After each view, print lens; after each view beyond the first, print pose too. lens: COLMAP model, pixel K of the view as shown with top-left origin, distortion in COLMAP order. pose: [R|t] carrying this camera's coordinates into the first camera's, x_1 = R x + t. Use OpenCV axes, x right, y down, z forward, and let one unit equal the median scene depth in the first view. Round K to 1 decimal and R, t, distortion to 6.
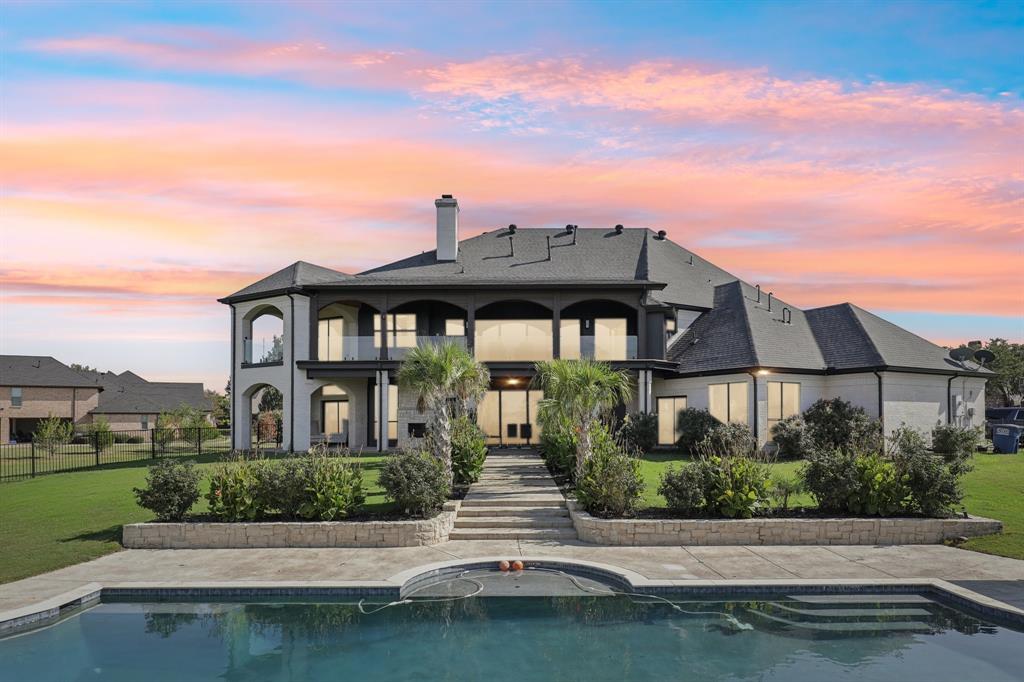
lens RADIAL K [[650.3, 0, 509.3], [0, 650.3, 385.7], [0, 0, 1]] dist [-0.001198, 0.001689]
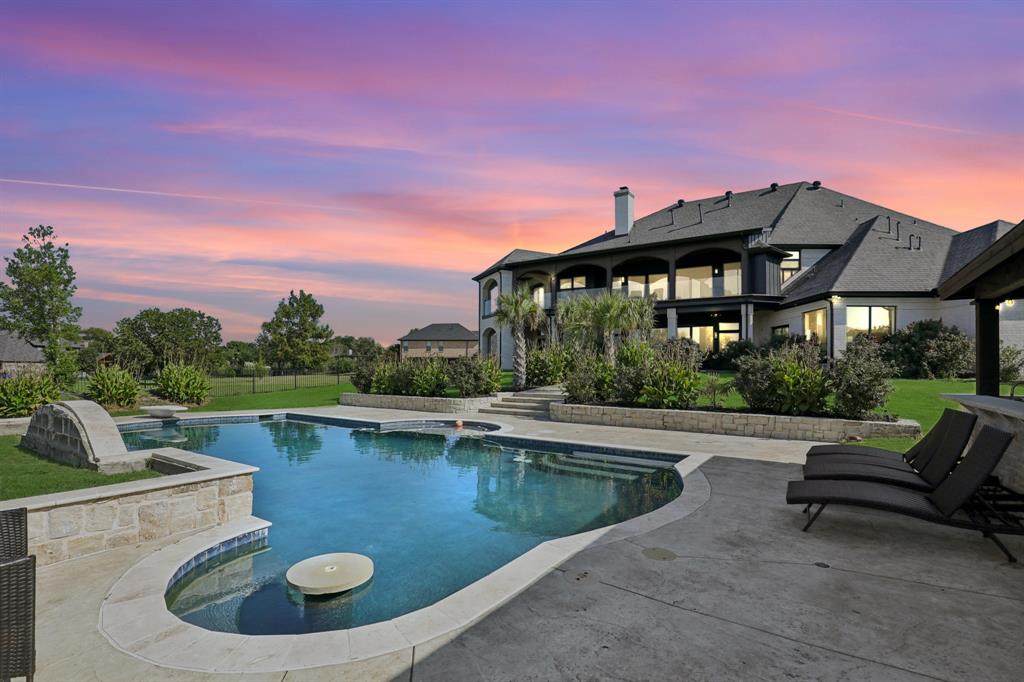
lens RADIAL K [[474.7, 0, 511.8], [0, 474.7, 344.9], [0, 0, 1]] dist [-0.016425, -0.000179]
pose [[0.829660, -0.015645, -0.558050, 0.316232], [0.019177, 0.999816, 0.000481, 0.039064], [0.557940, -0.011101, 0.829807, 0.052529]]
